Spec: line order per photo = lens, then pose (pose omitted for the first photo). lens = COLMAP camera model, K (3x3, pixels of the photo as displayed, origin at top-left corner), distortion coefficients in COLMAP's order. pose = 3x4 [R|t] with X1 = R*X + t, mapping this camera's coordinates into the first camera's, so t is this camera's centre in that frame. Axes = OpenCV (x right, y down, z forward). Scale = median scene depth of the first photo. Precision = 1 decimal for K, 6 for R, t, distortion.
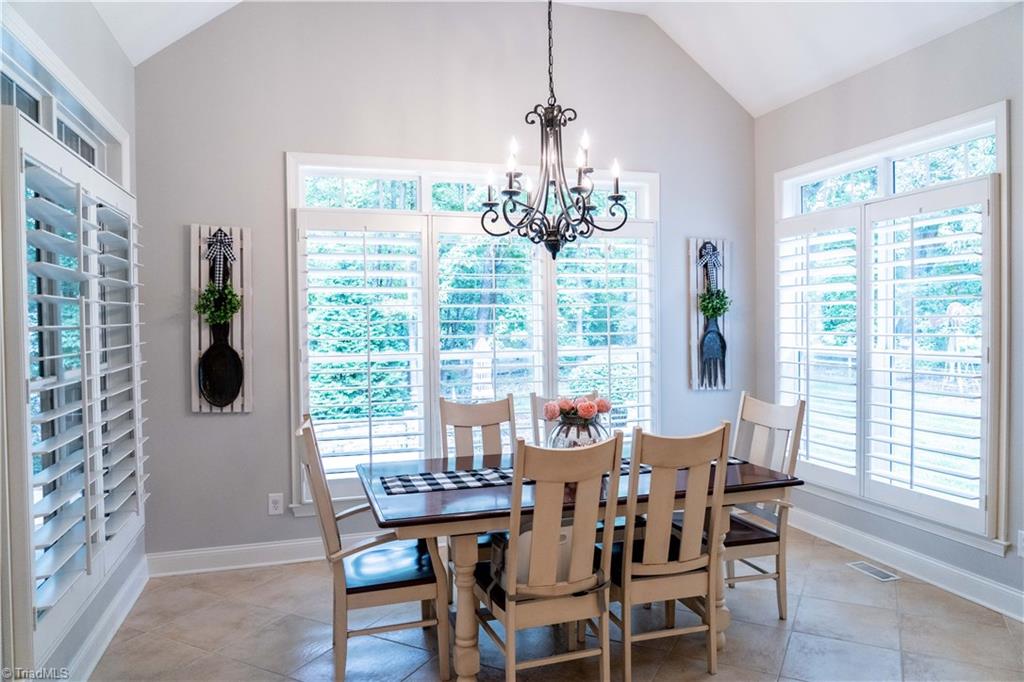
lens RADIAL K [[686.3, 0, 512.0], [0, 686.3, 341.0], [0, 0, 1]] dist [-0.025839, -0.000197]
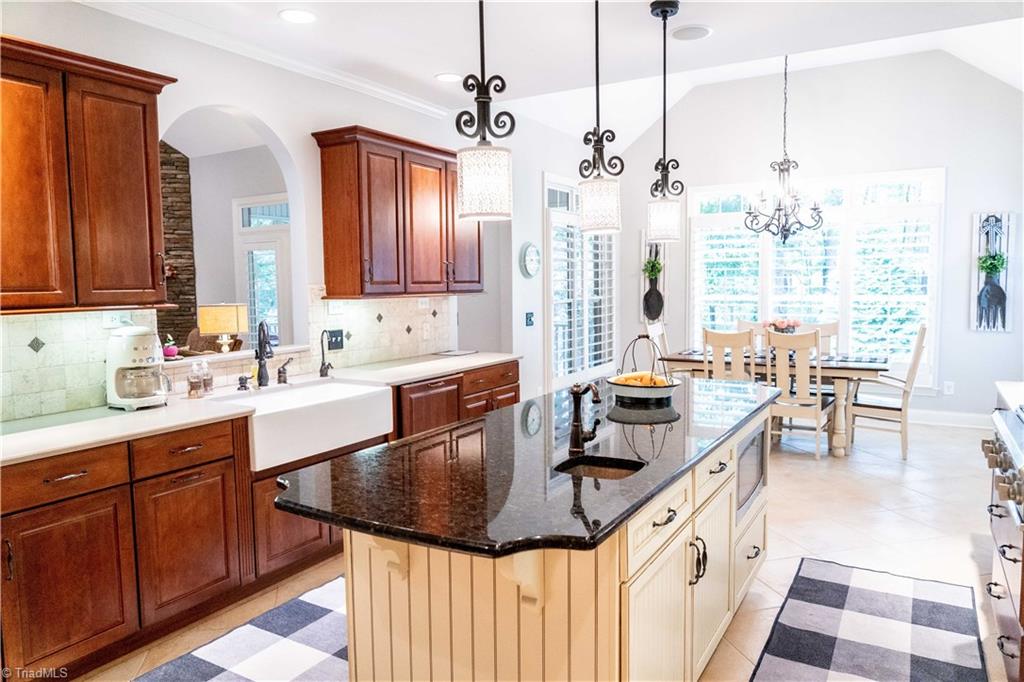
lens RADIAL K [[686.3, 0, 512.0], [0, 686.3, 341.0], [0, 0, 1]] dist [-0.025839, -0.000197]
pose [[0.670967, 0.068002, -0.738363, 0.780784], [-0.018037, 0.996988, 0.075430, 0.013494], [0.741268, -0.037294, 0.670172, -0.650728]]
